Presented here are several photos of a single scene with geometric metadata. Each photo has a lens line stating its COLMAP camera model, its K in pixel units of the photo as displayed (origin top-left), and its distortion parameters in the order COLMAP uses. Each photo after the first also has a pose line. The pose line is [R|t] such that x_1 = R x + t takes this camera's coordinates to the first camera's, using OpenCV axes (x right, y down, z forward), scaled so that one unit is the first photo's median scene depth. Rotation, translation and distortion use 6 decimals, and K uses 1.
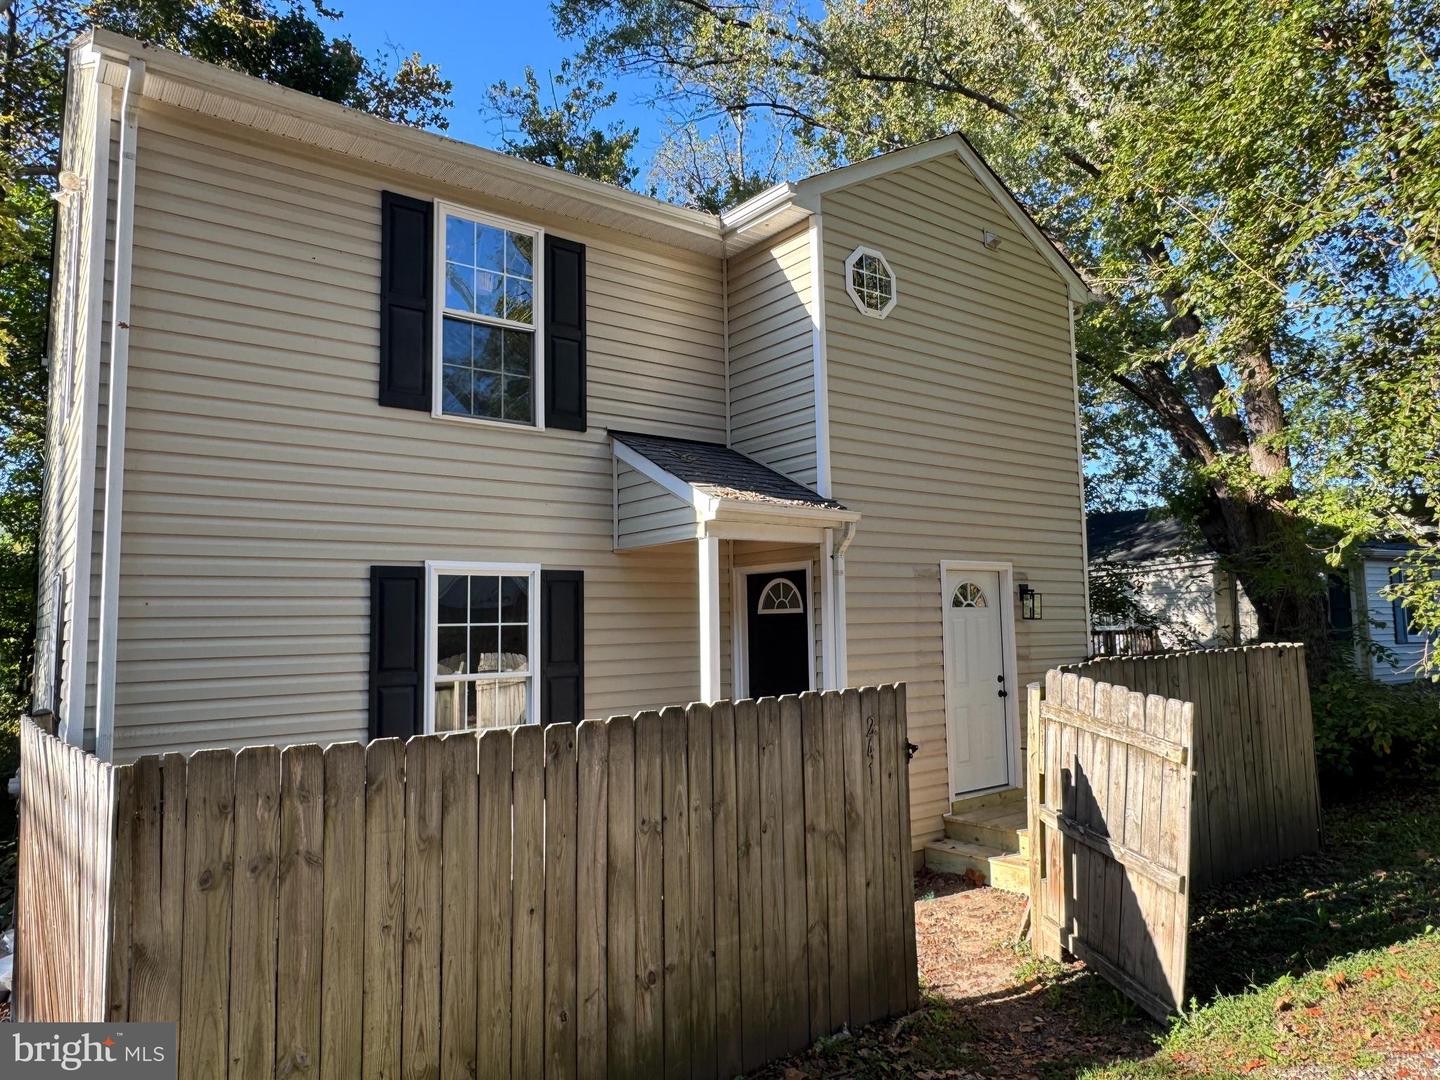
lens RADIAL K [[921.2, 0, 721.2], [0, 921.2, 538.3], [0, 0, 1]] dist [-0.004040, -0.000460]
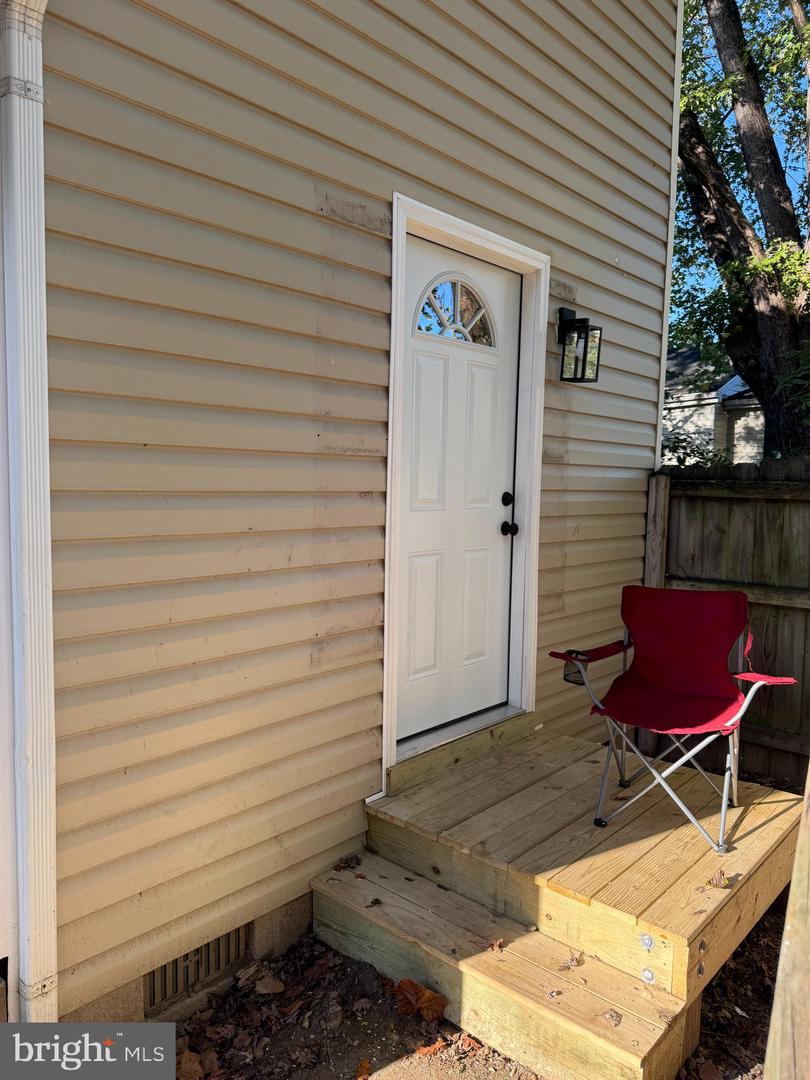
lens RADIAL K [[762.5, 0, 404.1], [0, 762.5, 539.9], [0, 0, 1]] dist [0.003666, -0.000300]
pose [[0.982310, 0.021491, 0.186026, 0.172323], [-0.054055, 0.983649, 0.171796, 0.106773], [-0.179292, -0.178812, 0.967409, 0.609075]]
